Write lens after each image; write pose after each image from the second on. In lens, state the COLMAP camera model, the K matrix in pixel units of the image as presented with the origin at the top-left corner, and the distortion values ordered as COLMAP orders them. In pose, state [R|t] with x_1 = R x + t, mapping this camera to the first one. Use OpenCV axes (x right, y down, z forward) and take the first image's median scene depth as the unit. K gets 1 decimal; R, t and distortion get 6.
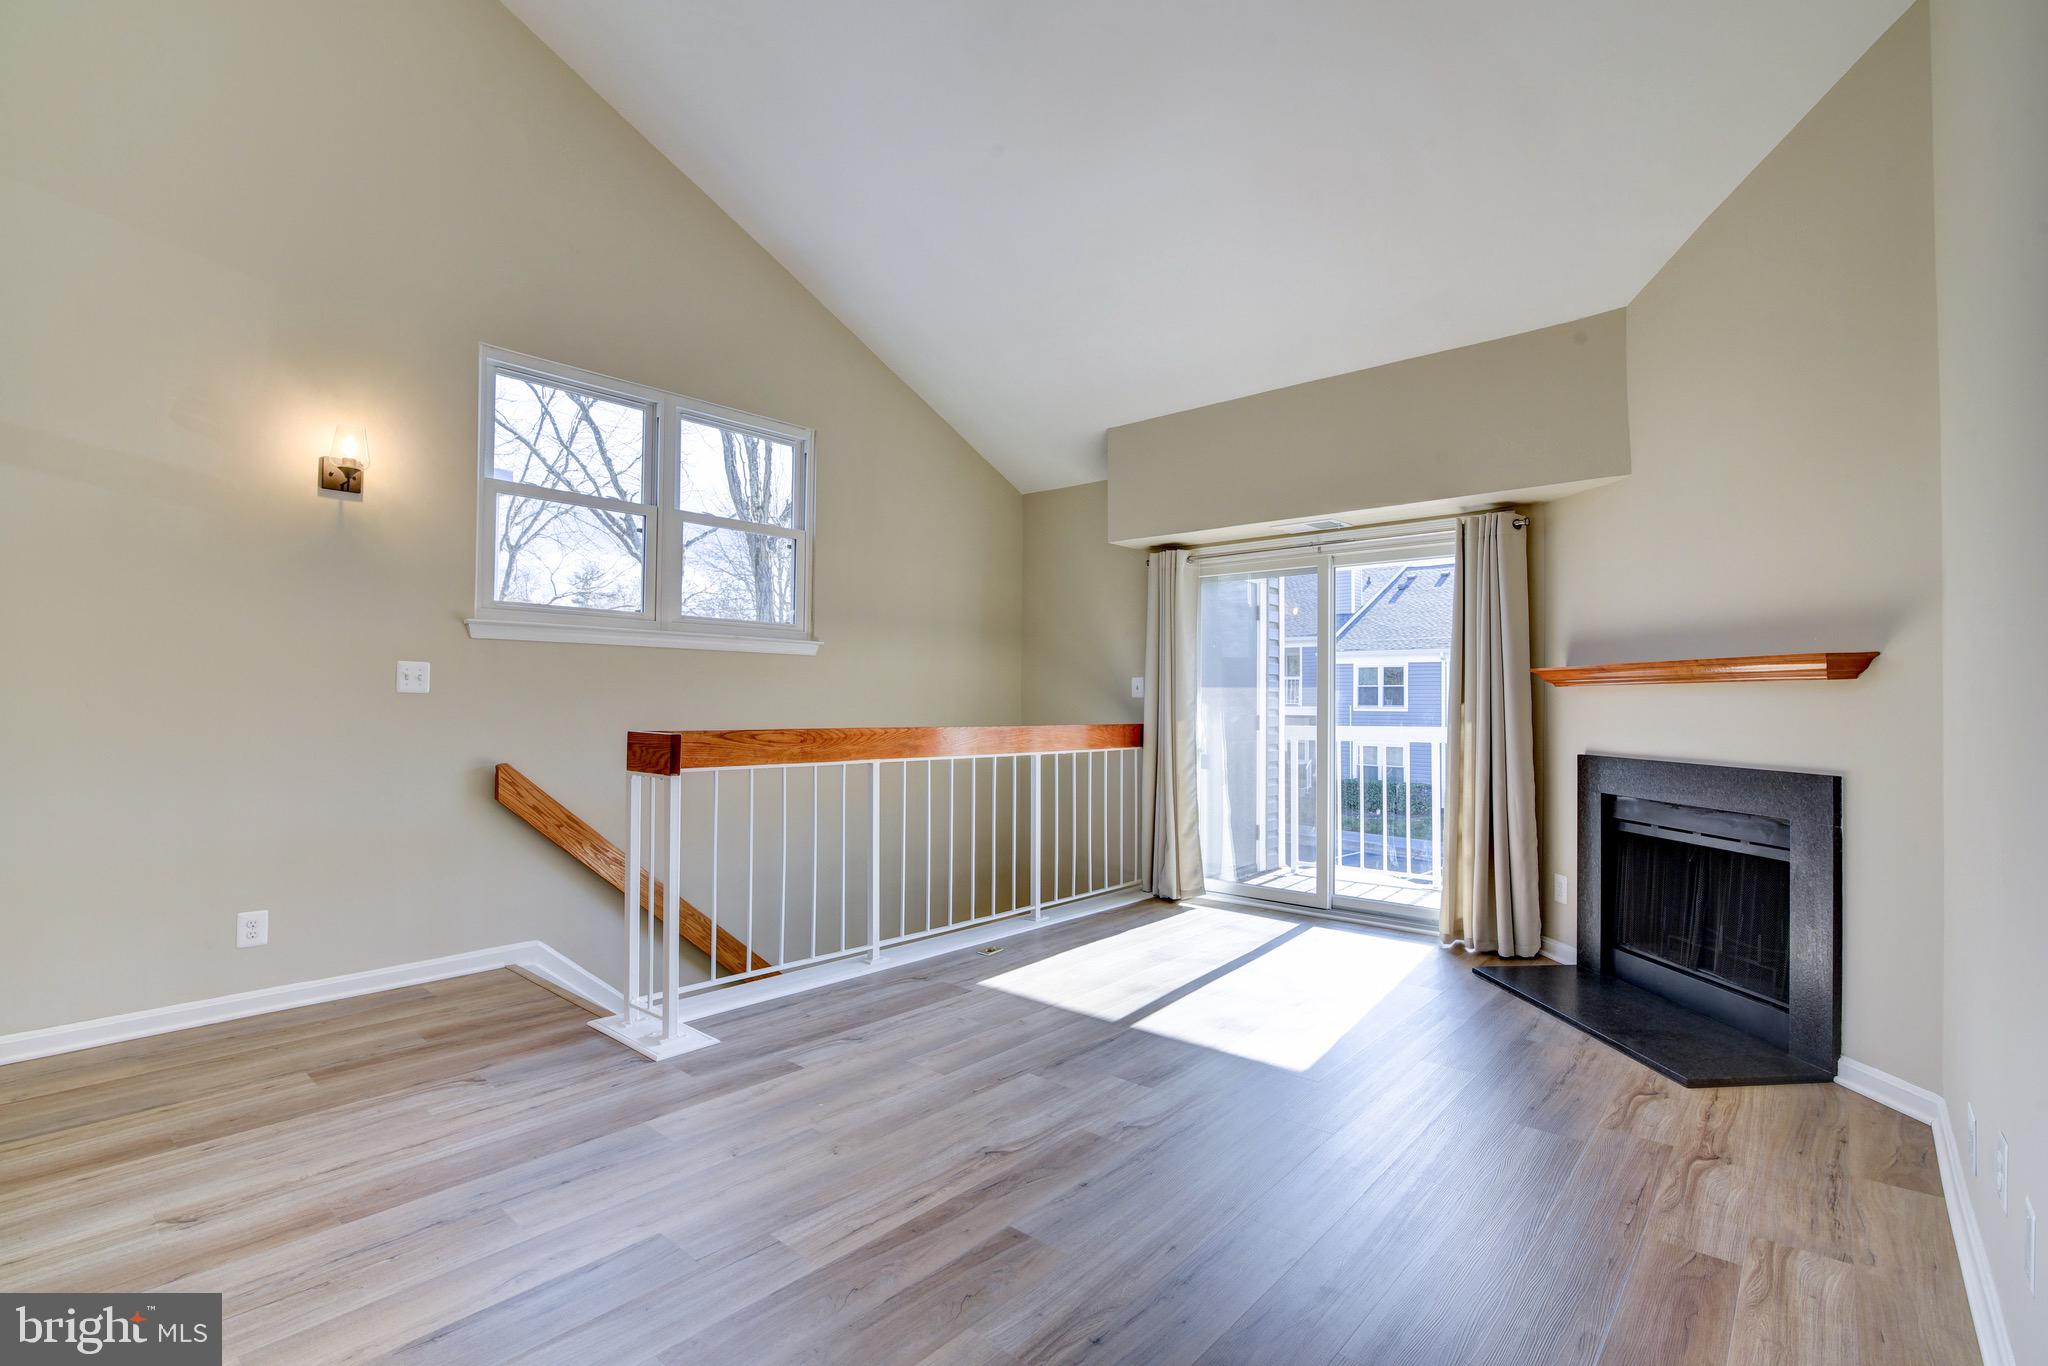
lens RADIAL K [[934.9, 0, 1019.9], [0, 934.9, 694.1], [0, 0, 1]] dist [-0.018444, 0.001317]
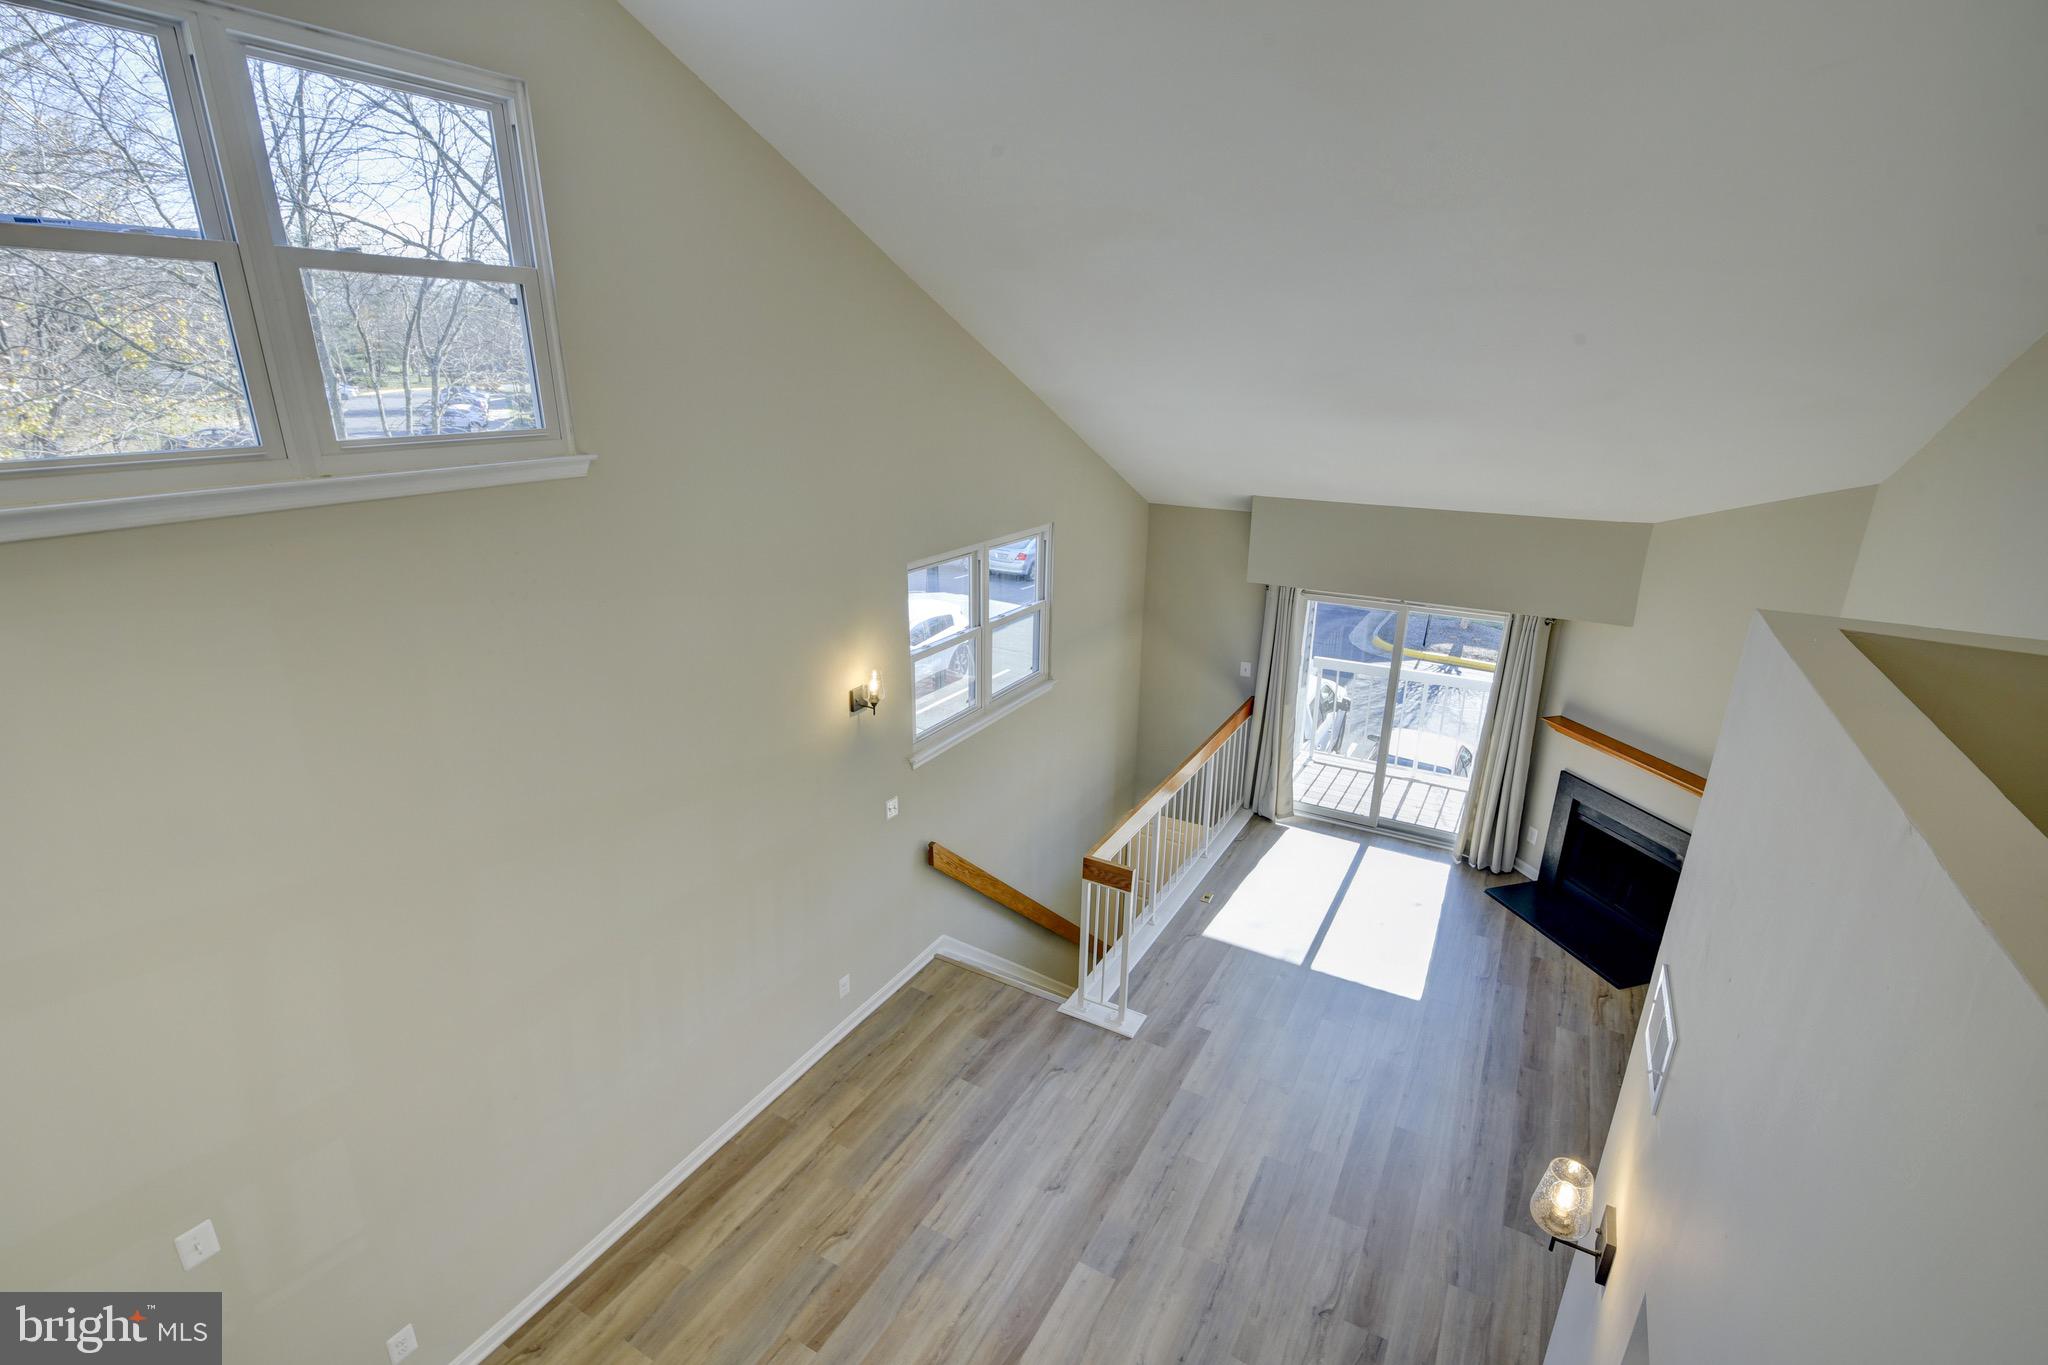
lens RADIAL K [[934.9, 0, 1027.4], [0, 934.9, 683.8], [0, 0, 1]] dist [-0.018444, 0.001317]
pose [[0.981084, -0.065158, 0.182288, -0.665811], [0.002661, 0.946102, 0.323859, -0.652007], [-0.193565, -0.317248, 0.928378, -0.337877]]
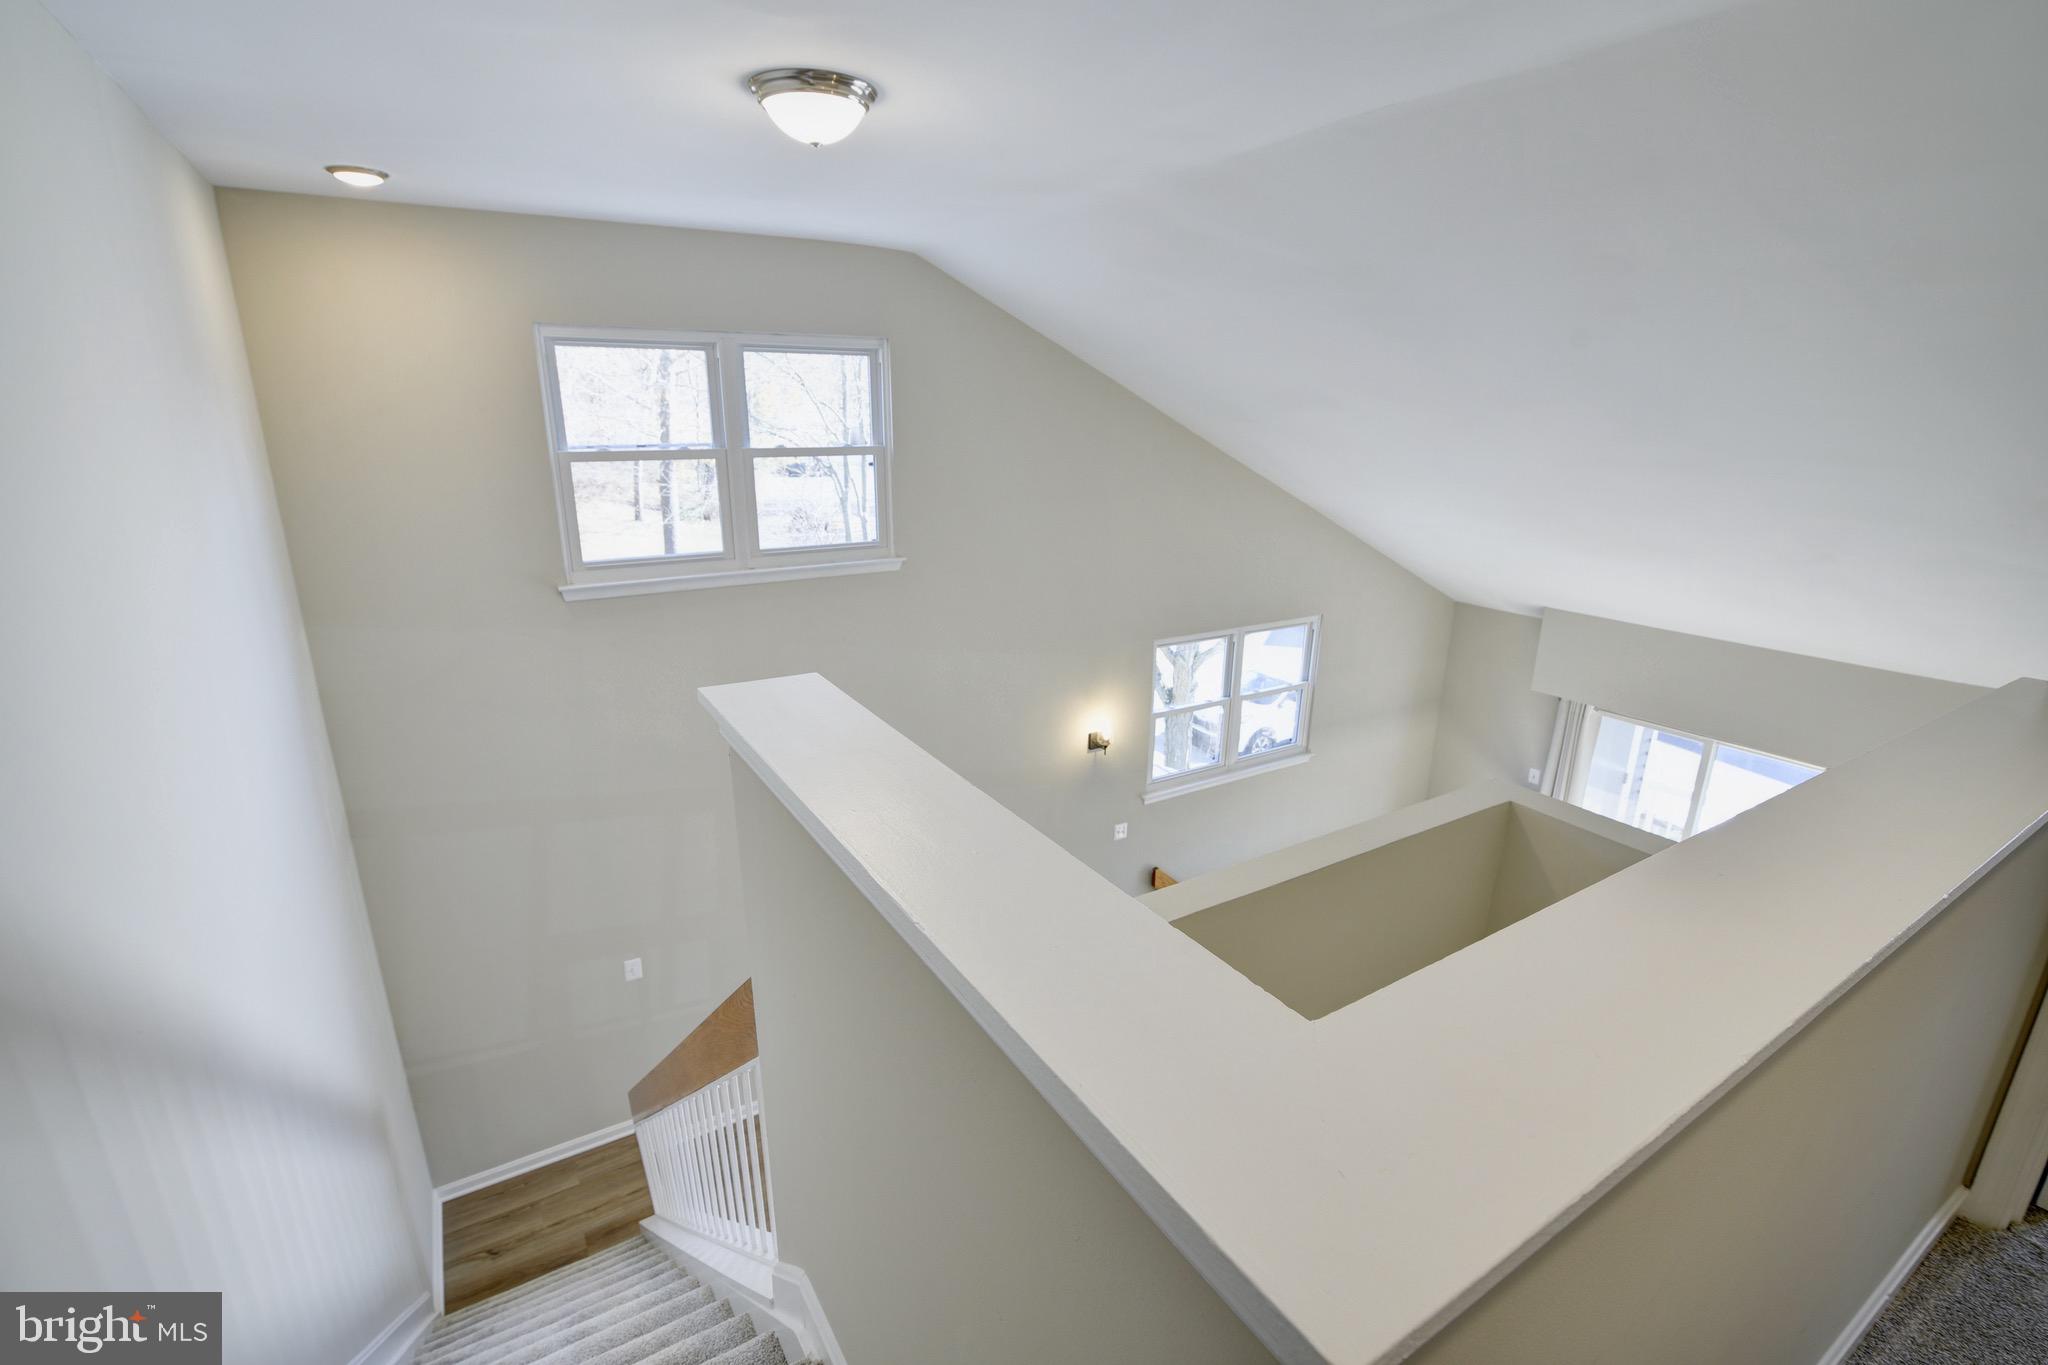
lens RADIAL K [[934.9, 0, 1031.9], [0, 934.9, 677.6], [0, 0, 1]] dist [-0.018444, 0.001317]
pose [[0.955317, 0.085065, -0.283078, -0.306456], [-0.001100, 0.958710, 0.284382, -0.797100], [0.295580, -0.271364, 0.915966, -0.633666]]
